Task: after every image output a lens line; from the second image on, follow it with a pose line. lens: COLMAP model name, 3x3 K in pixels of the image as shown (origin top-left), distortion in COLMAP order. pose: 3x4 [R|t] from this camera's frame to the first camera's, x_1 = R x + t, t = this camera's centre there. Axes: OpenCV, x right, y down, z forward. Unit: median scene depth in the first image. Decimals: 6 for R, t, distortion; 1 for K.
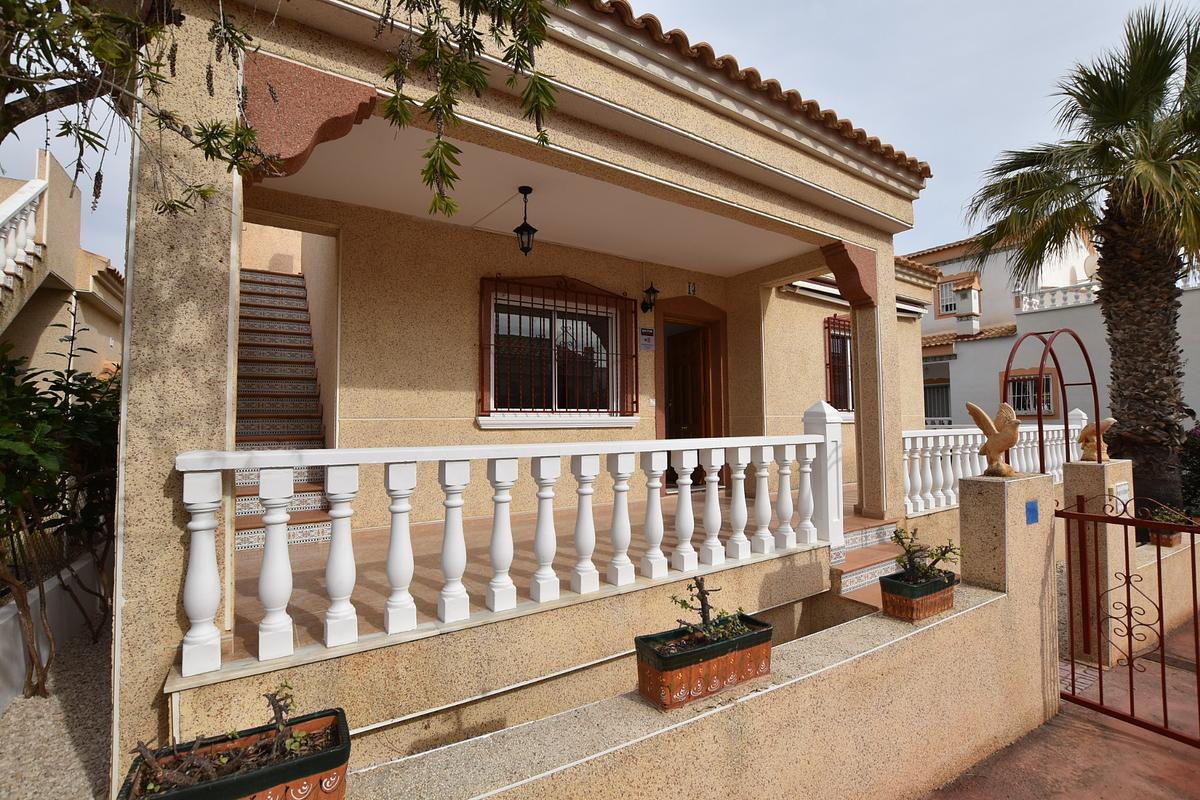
lens RADIAL K [[529.3, 0, 600.0], [0, 529.3, 400.0], [0, 0, 1]] dist [-0.038204, 0.008031]
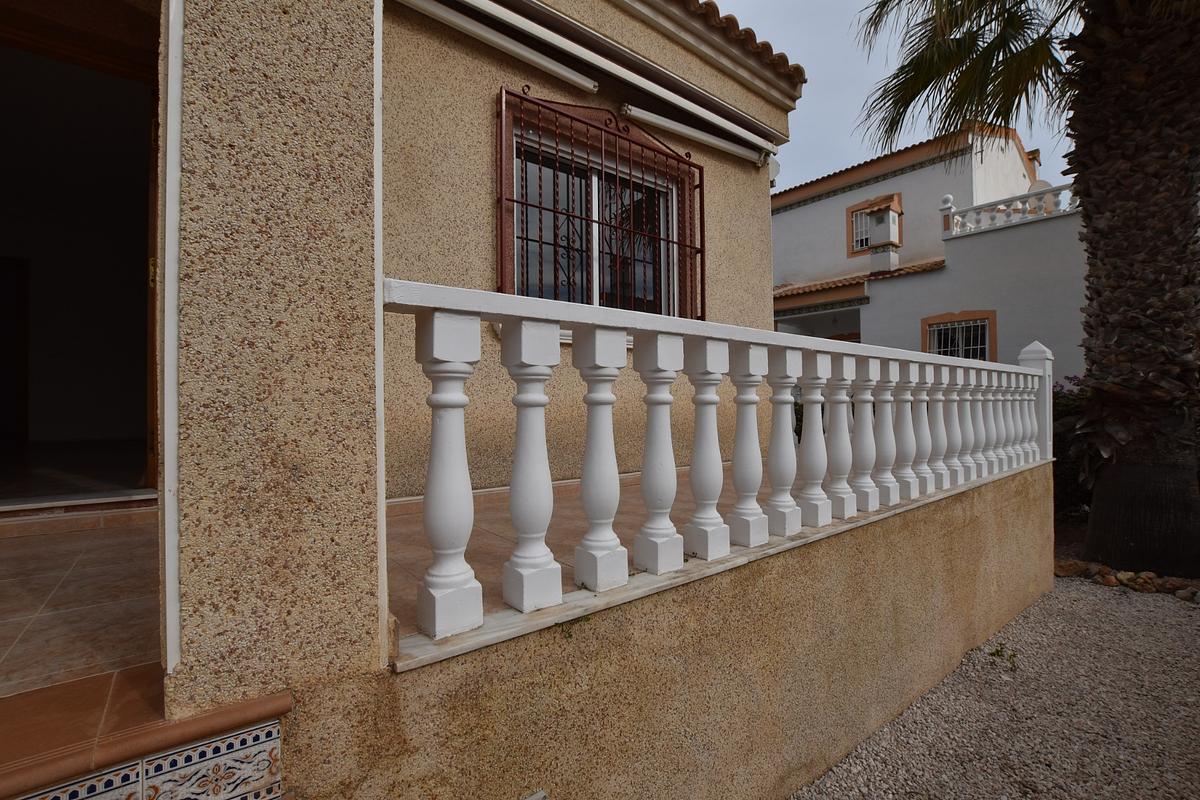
lens RADIAL K [[527.3, 0, 600.0], [0, 527.3, 400.0], [0, 0, 1]] dist [-0.038539, 0.008994]
pose [[0.996181, 0.001462, 0.087300, 0.561261], [-0.004518, 0.999383, 0.034822, 0.090807], [-0.087195, -0.035084, 0.995573, 0.671358]]
